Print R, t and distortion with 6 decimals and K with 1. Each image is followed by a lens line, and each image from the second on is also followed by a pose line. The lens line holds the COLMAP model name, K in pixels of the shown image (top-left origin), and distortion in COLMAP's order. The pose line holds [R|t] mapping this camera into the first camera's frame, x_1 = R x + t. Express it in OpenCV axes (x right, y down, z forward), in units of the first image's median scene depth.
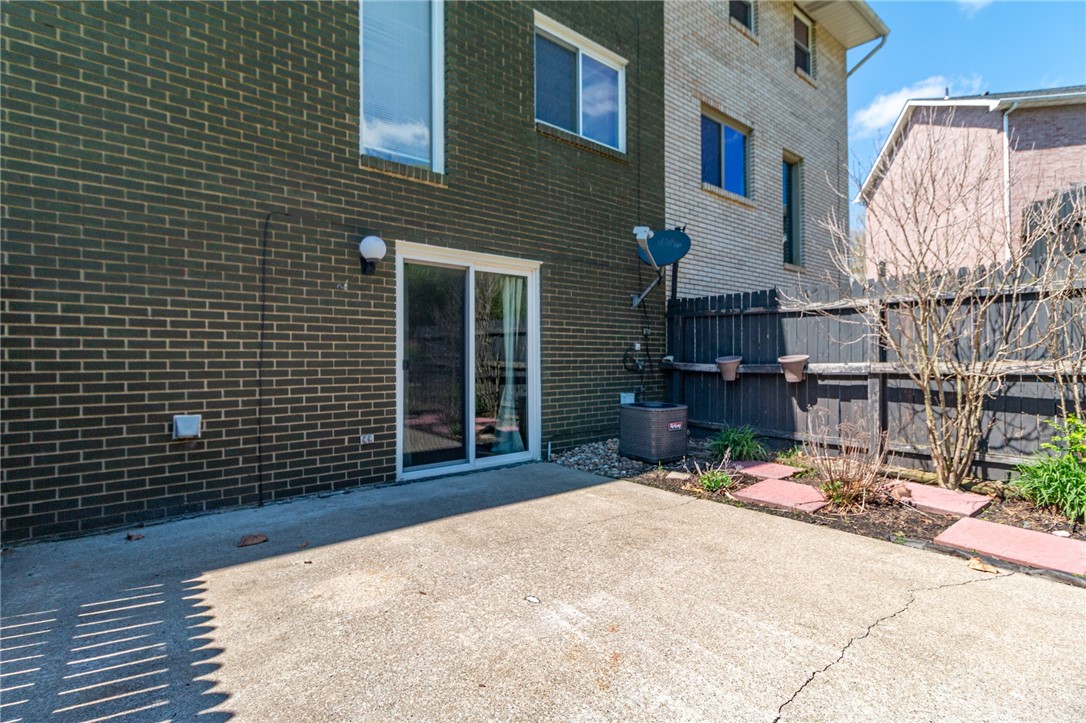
lens RADIAL K [[508.0, 0, 546.1], [0, 508.0, 354.0], [0, 0, 1]] dist [0.002503, 0.001435]
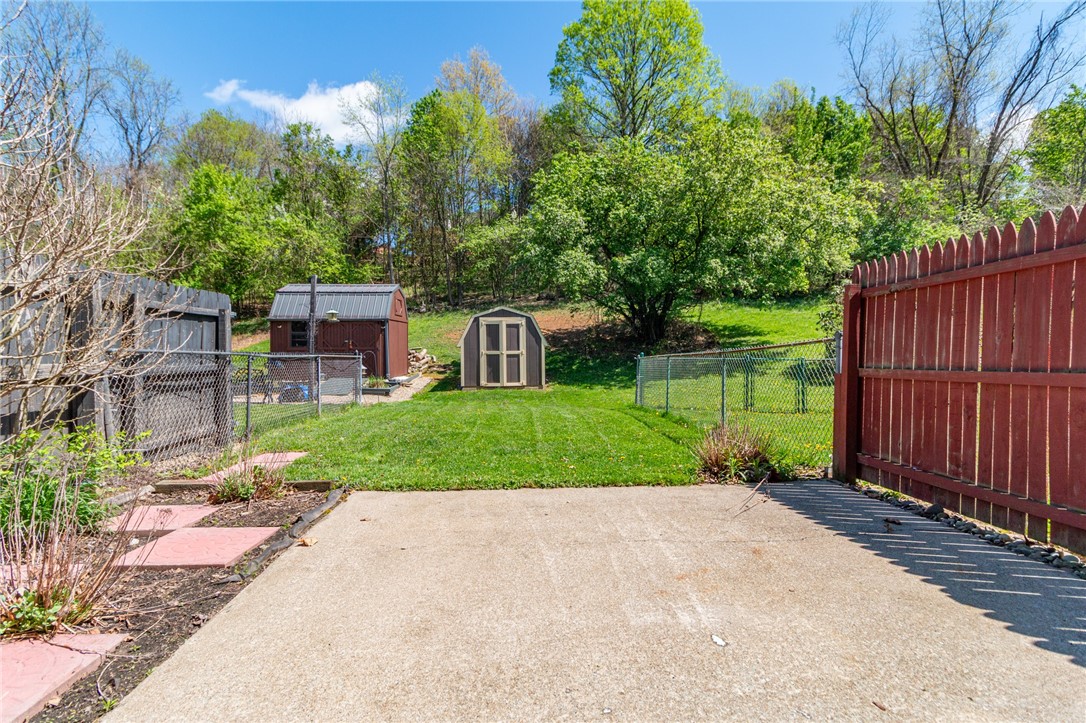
lens RADIAL K [[508.0, 0, 546.1], [0, 508.0, 354.0], [0, 0, 1]] dist [0.002503, 0.001435]
pose [[-0.816639, 0.016819, 0.576904, -0.156246], [0.009587, 0.999833, -0.015578, 0.010193], [-0.577069, -0.007191, -0.816664, 1.010158]]
